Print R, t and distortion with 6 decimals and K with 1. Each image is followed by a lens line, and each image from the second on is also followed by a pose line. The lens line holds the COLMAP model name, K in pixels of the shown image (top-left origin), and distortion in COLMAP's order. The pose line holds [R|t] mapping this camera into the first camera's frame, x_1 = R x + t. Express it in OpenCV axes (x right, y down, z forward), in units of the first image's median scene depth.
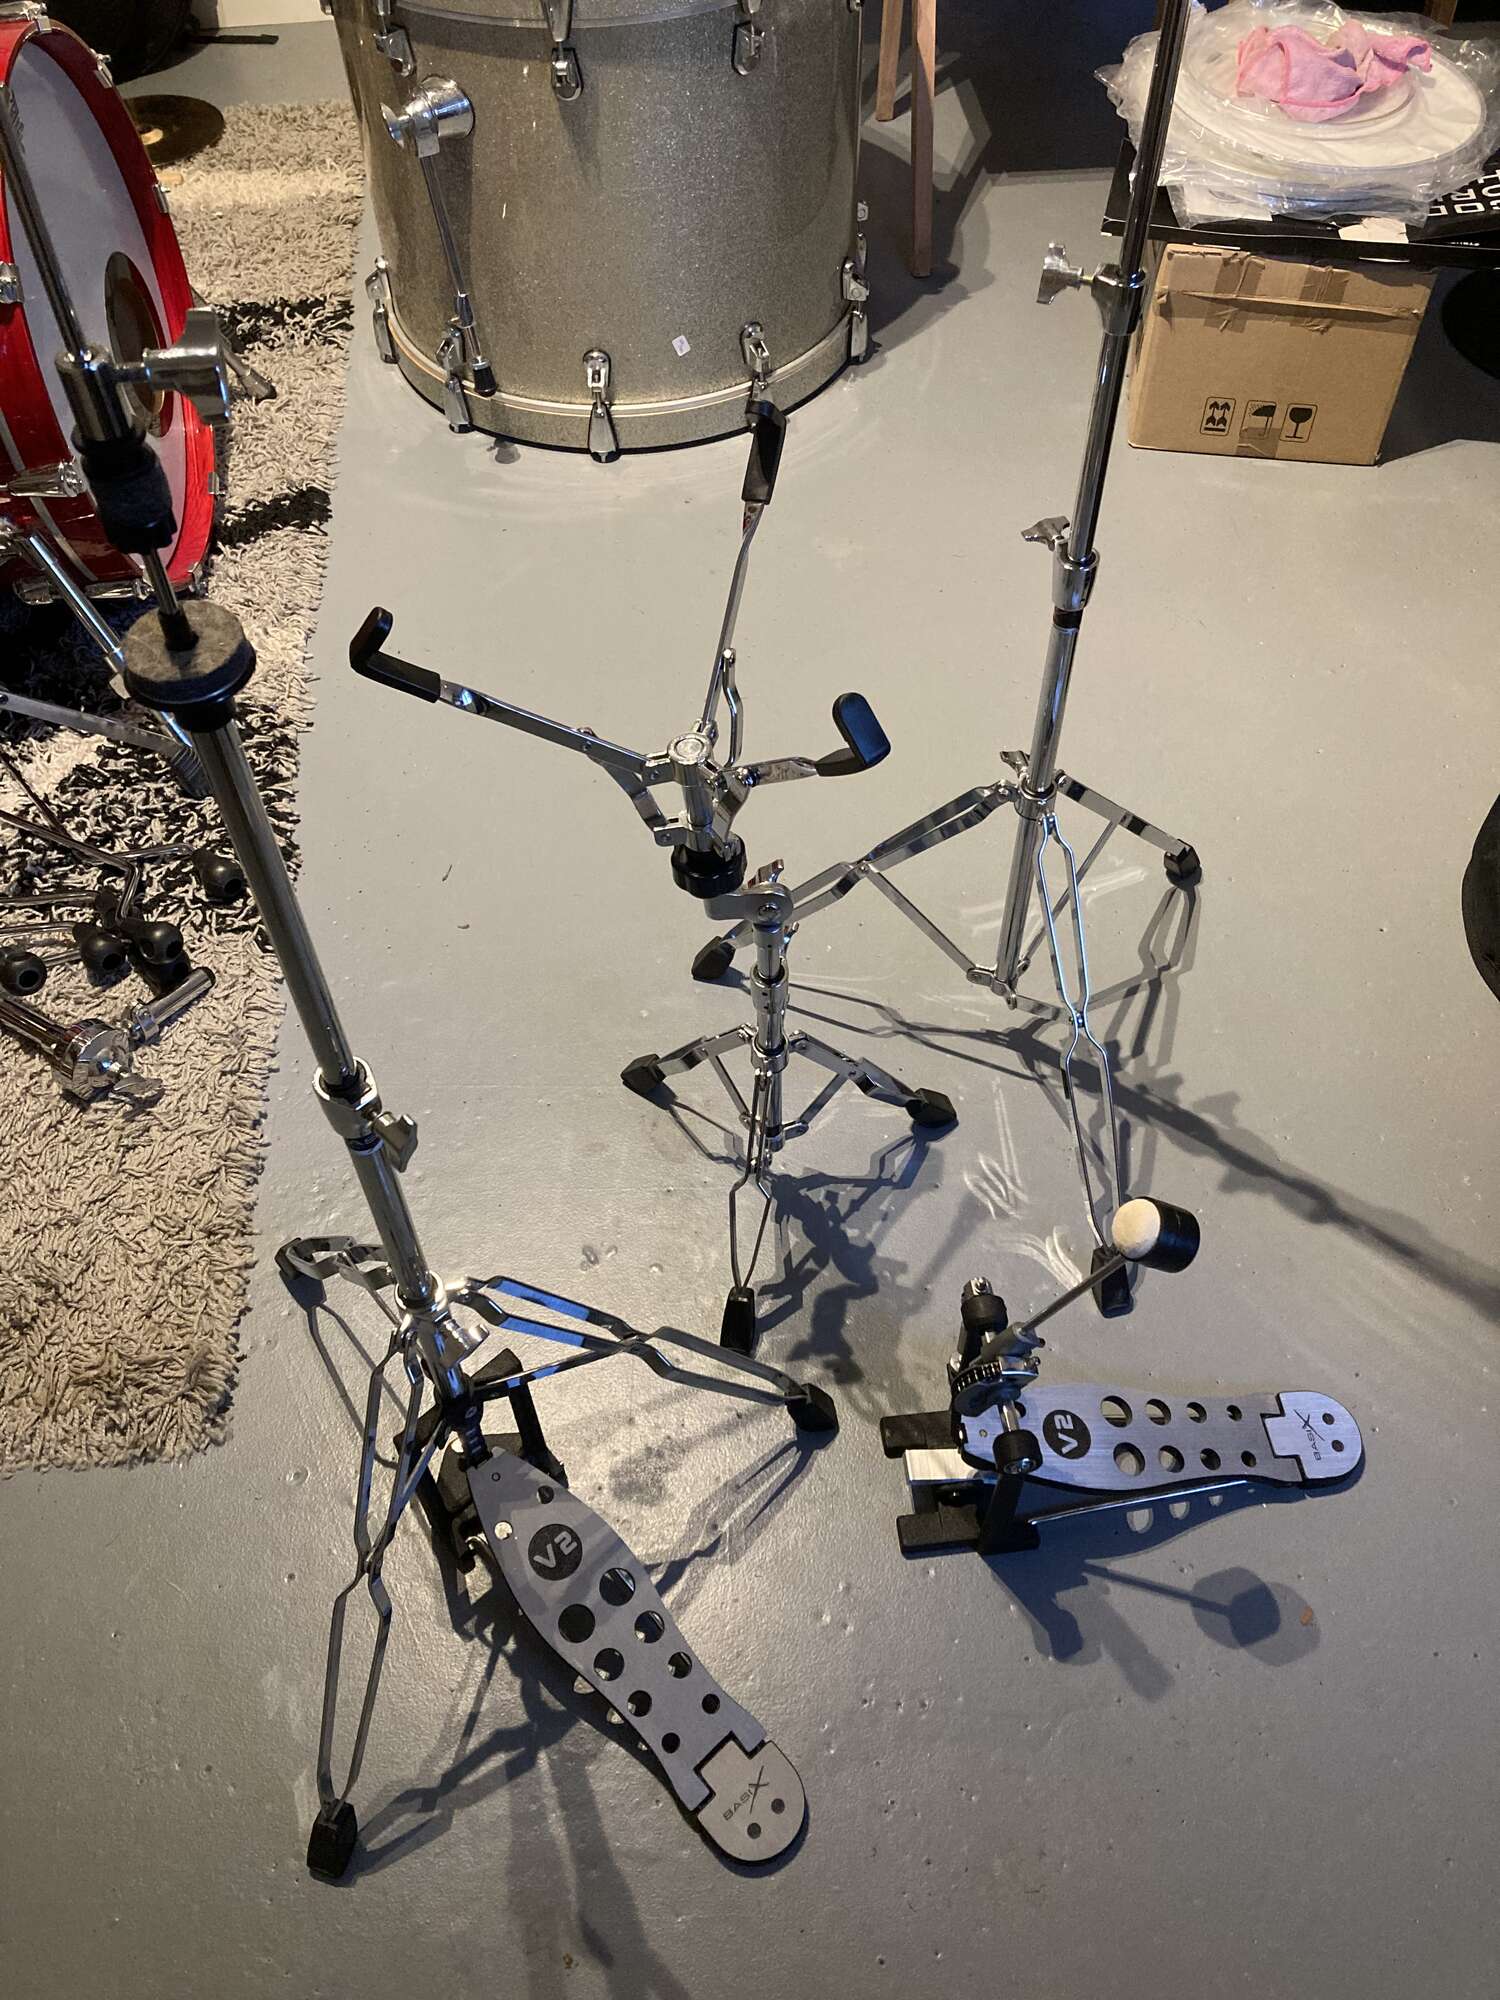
lens RADIAL K [[1647.7, 0, 752.0], [0, 1647.7, 987.9], [0, 0, 1]] dist [0.043252, -0.047033]
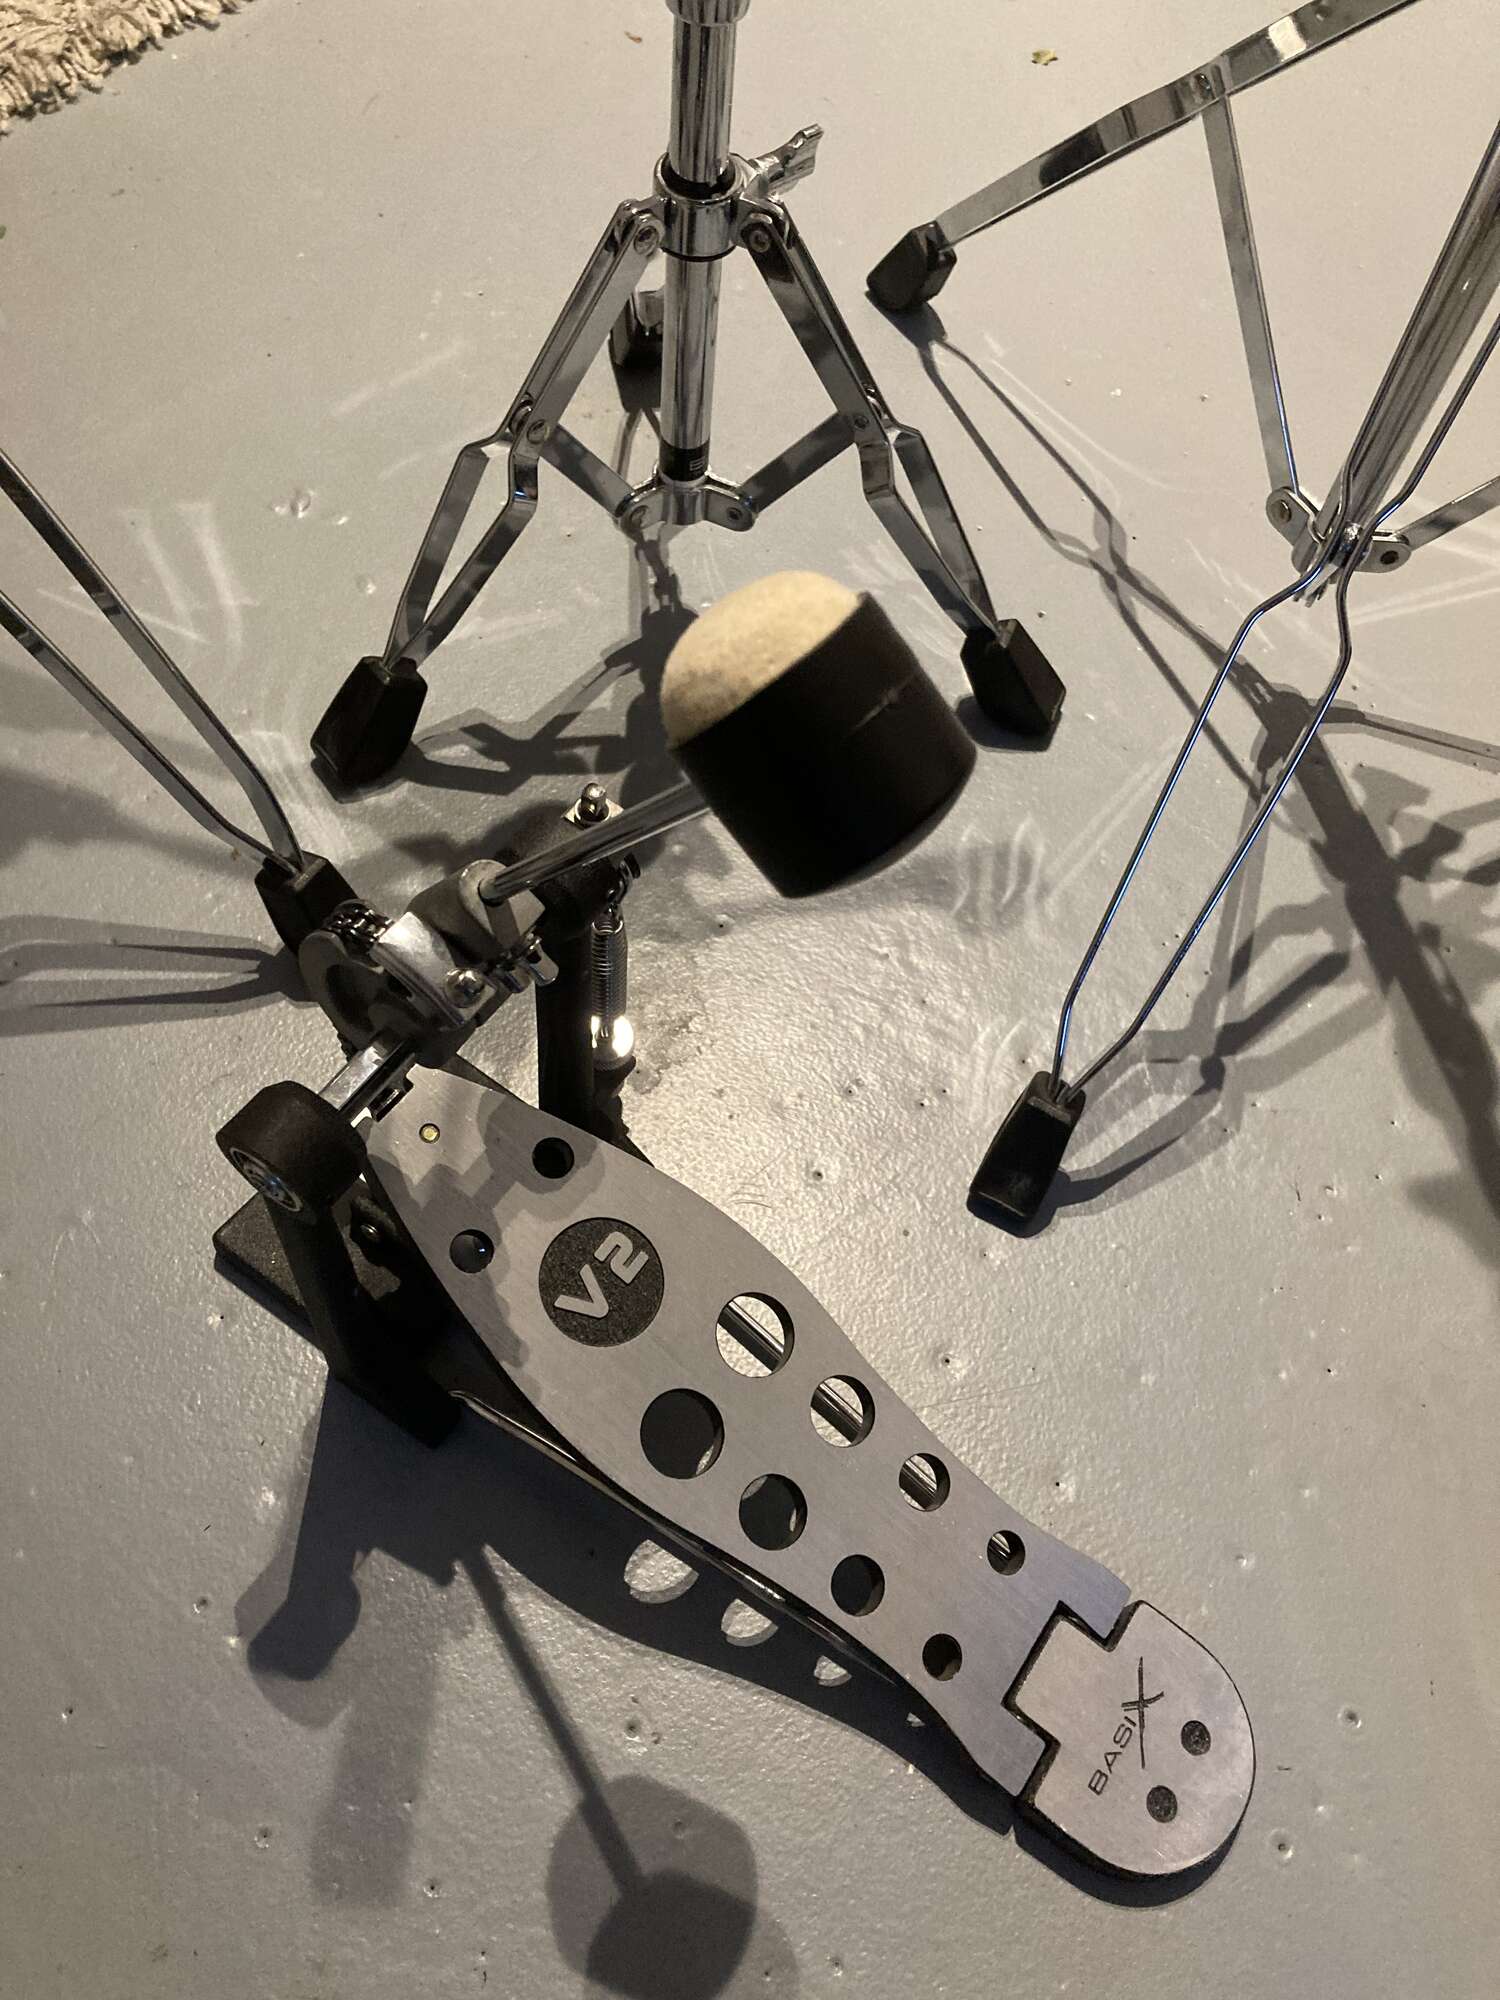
lens RADIAL K [[1647.7, 0, 763.2], [0, 1647.7, 1003.8], [0, 0, 1]] dist [0.043252, -0.047033]
pose [[0.741064, 0.617604, -0.263418, 0.240234], [-0.586713, 0.786407, 0.193214, 0.098268], [0.326483, 0.011367, 0.945135, 0.535440]]
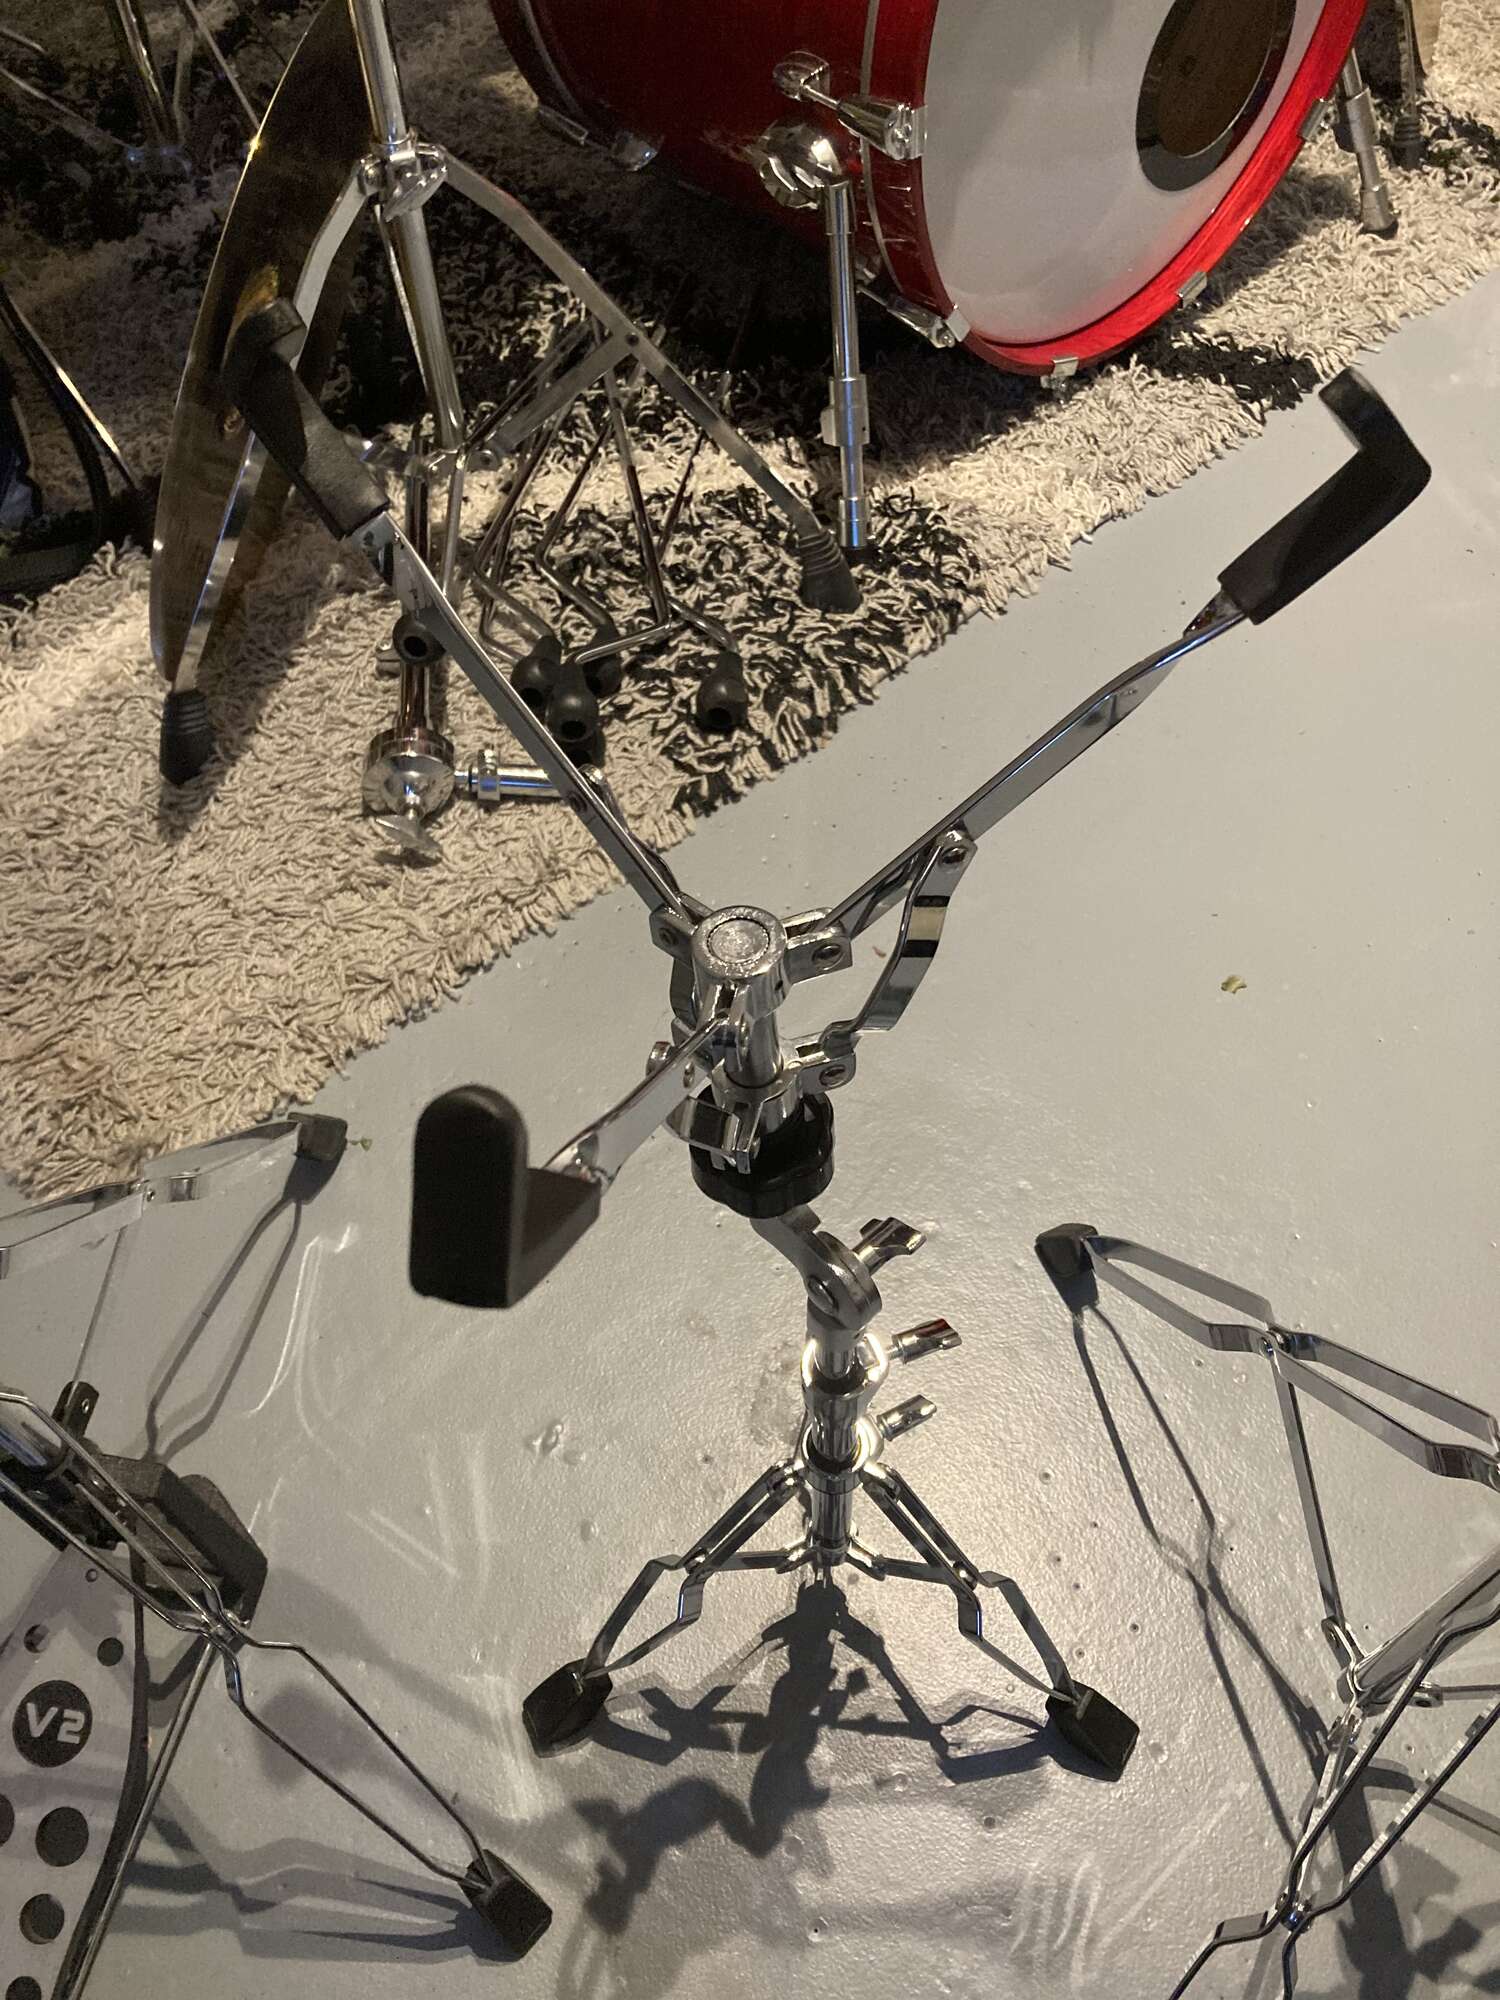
lens RADIAL K [[1647.7, 0, 748.9], [0, 1647.7, 1030.3], [0, 0, 1]] dist [0.043252, -0.047033]
pose [[0.601951, 0.665886, -0.440739, 0.131428], [-0.624818, 0.736454, 0.259303, -0.177429], [0.497250, 0.119294, 0.859367, 0.429624]]
